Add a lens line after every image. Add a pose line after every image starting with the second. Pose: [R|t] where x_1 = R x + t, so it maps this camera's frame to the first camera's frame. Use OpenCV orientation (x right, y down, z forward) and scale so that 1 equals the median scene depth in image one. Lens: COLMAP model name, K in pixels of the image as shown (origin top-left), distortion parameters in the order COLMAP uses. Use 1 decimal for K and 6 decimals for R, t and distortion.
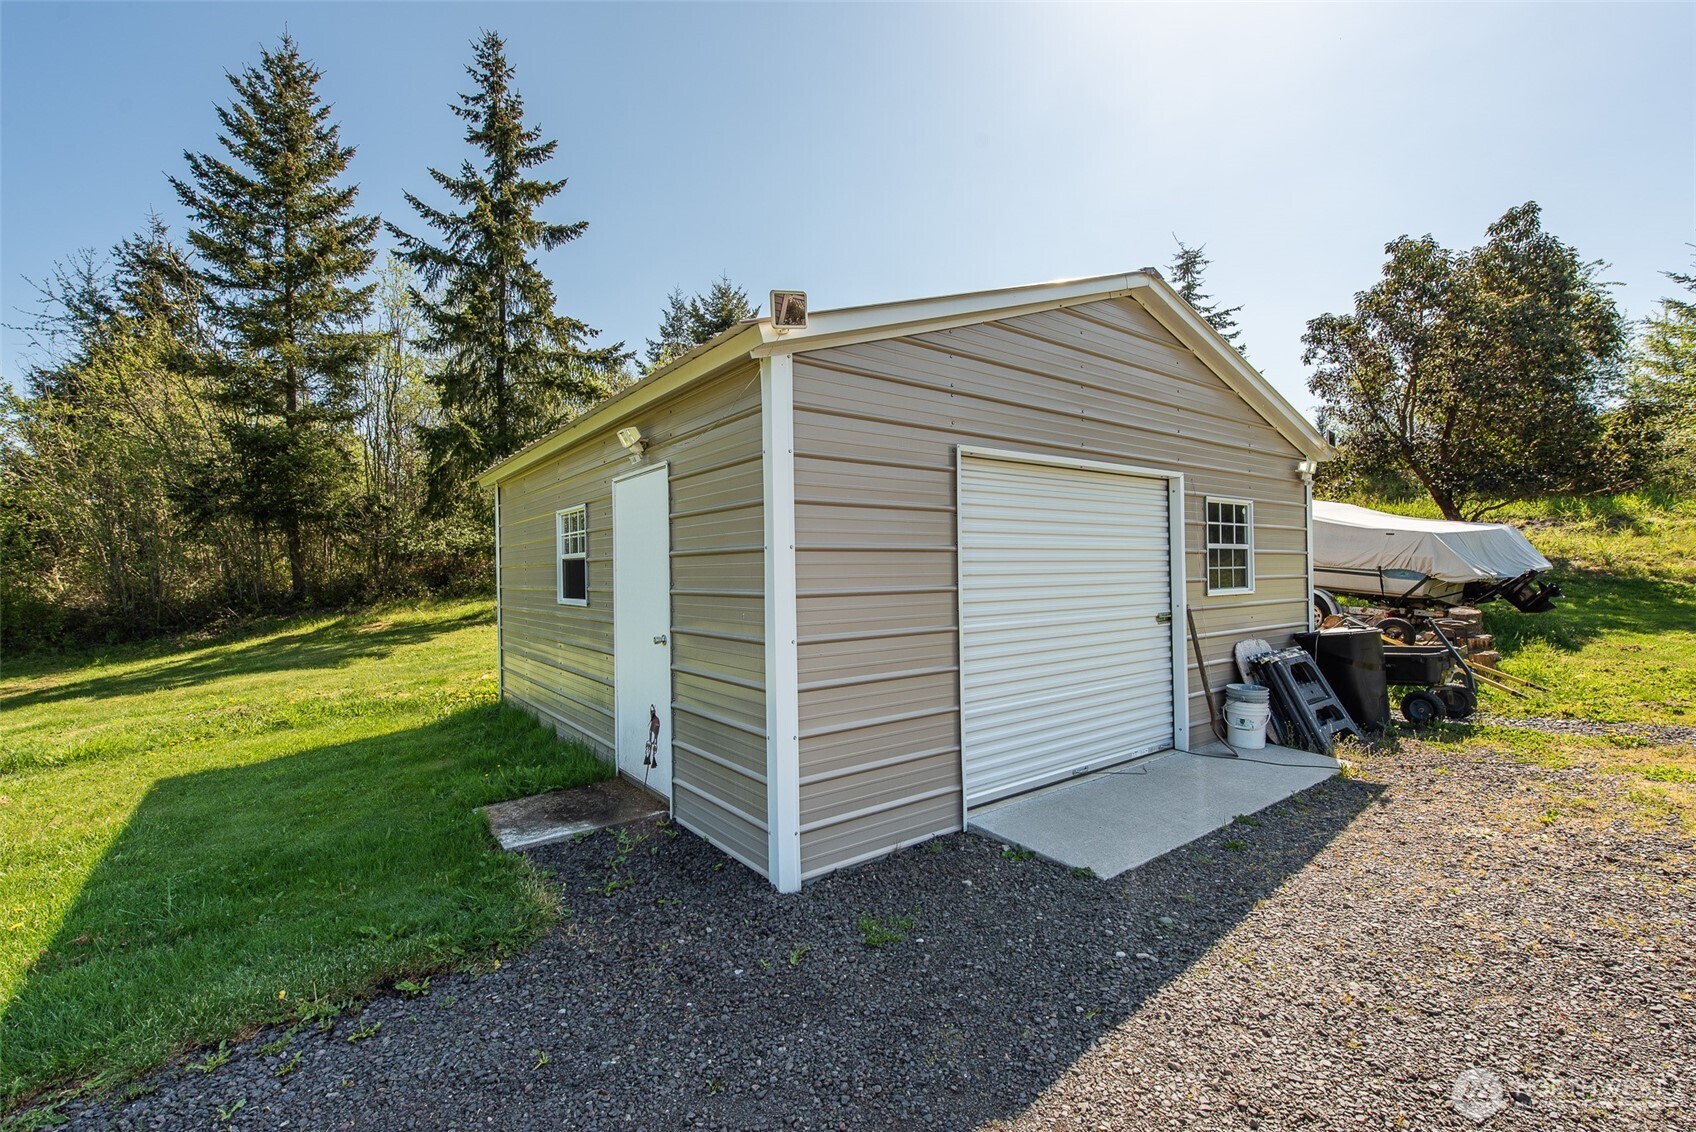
lens RADIAL K [[750.6, 0, 847.5], [0, 750.6, 570.3], [0, 0, 1]] dist [0.004687, -0.000152]
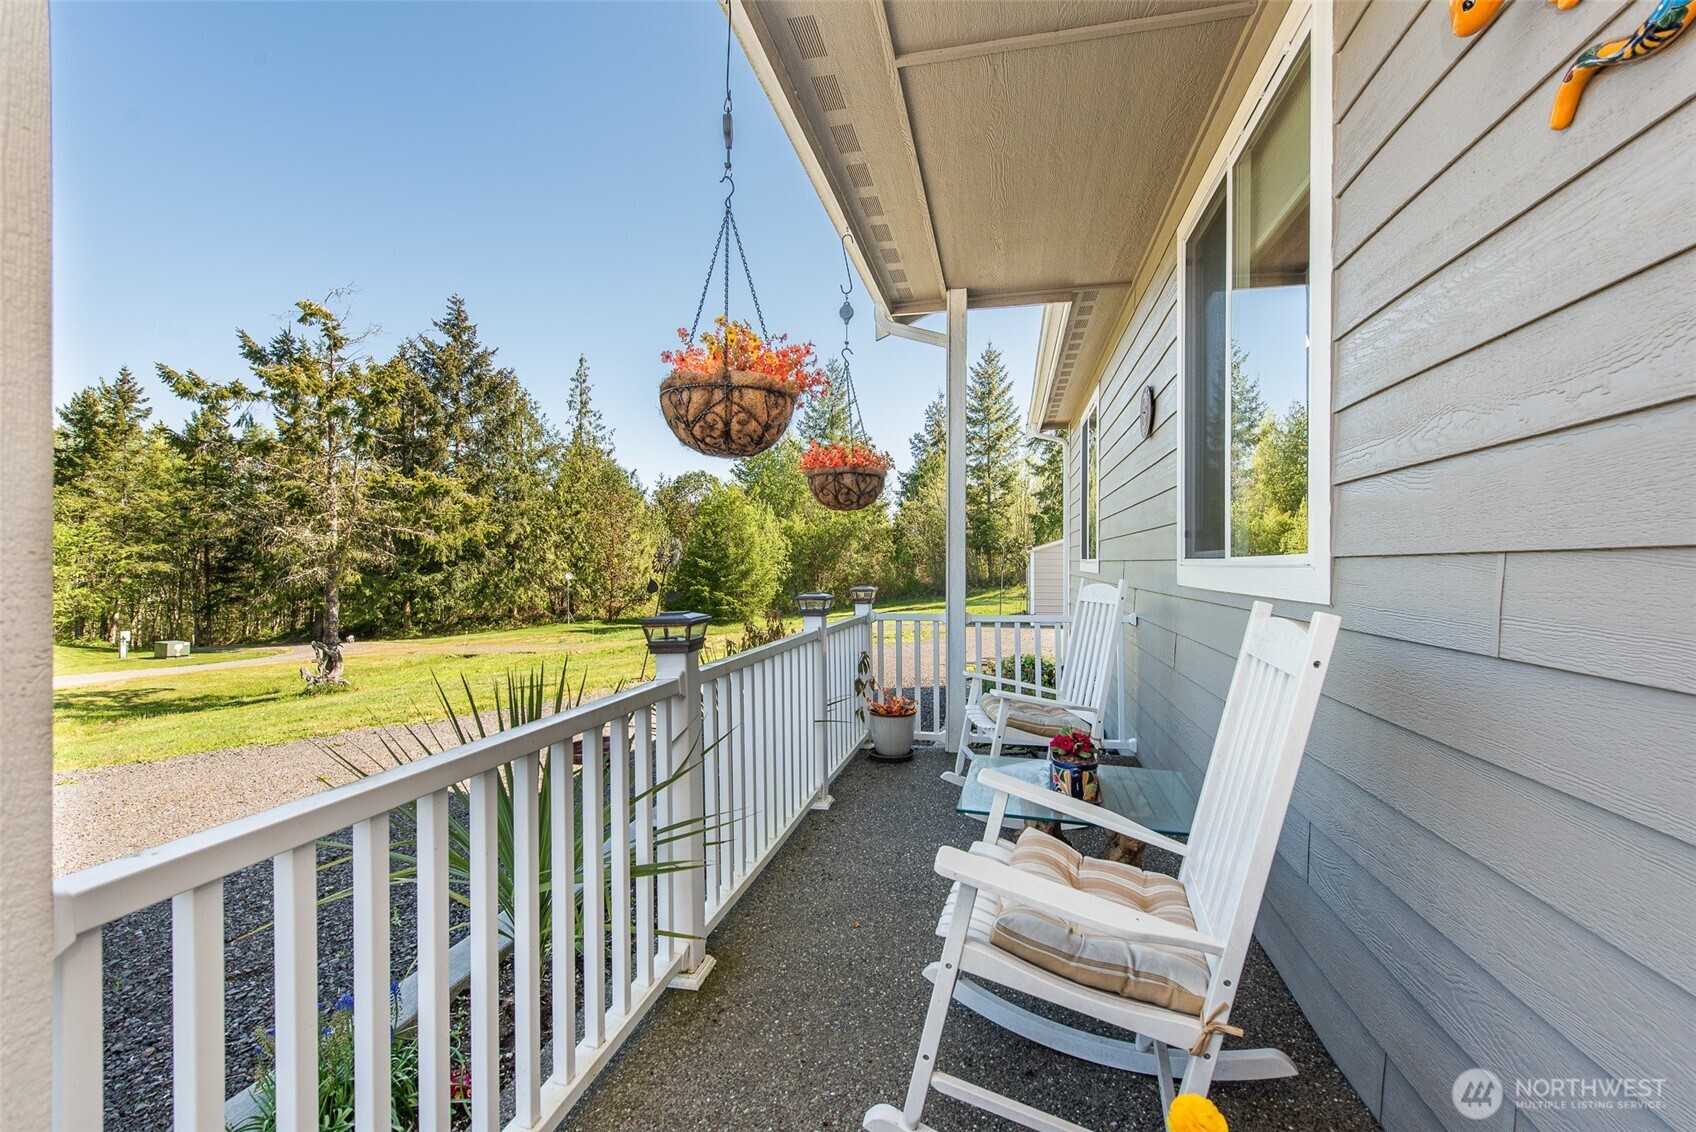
lens RADIAL K [[750.6, 0, 847.7], [0, 750.6, 568.4], [0, 0, 1]] dist [0.004687, -0.000152]
pose [[0.665883, 0.017974, -0.745840, 0.764348], [-0.012576, 0.999838, 0.012868, -0.031018], [0.745950, 0.000812, 0.666001, -0.947834]]
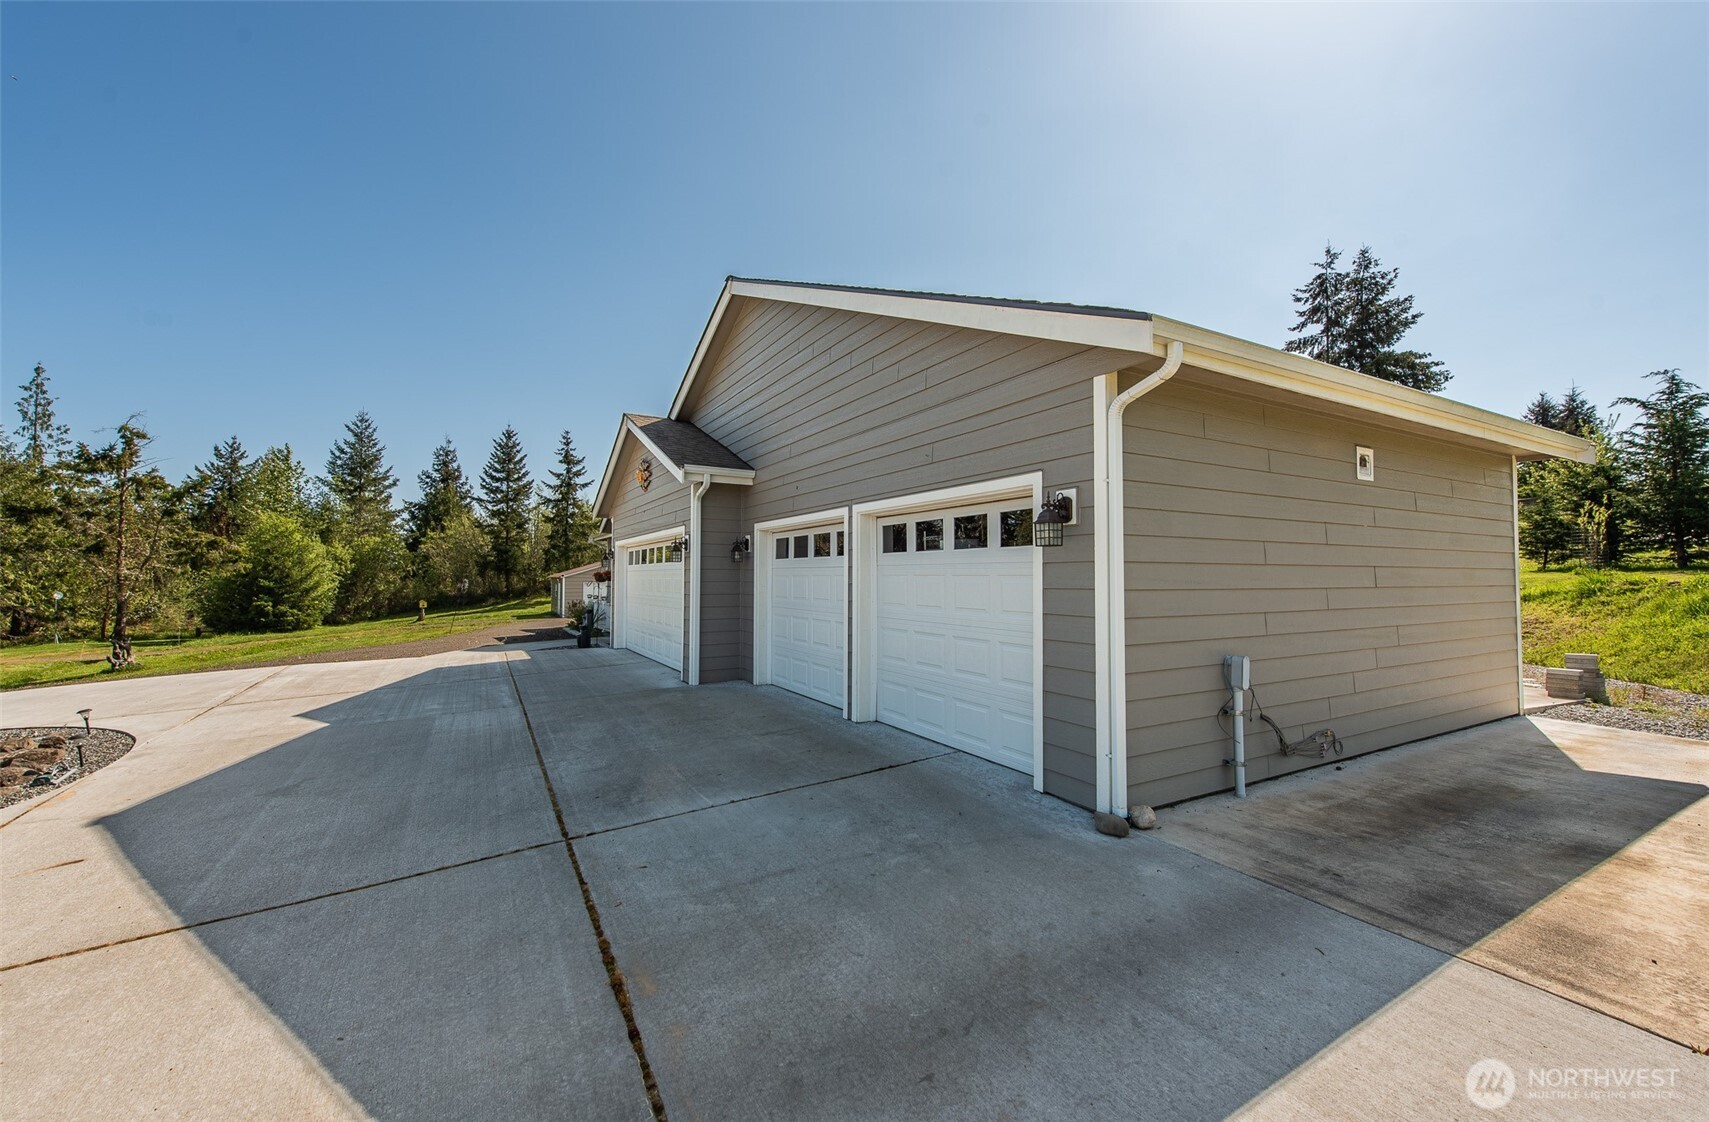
lens RADIAL K [[675.1, 0, 856.3], [0, 675.1, 558.7], [0, 0, 1]] dist [-0.000239, 0.000043]
pose [[0.994318, 0.012514, -0.105716, 1.159002], [-0.015701, 0.999445, -0.029371, -0.058717], [0.105290, 0.030864, 0.993962, -1.877297]]
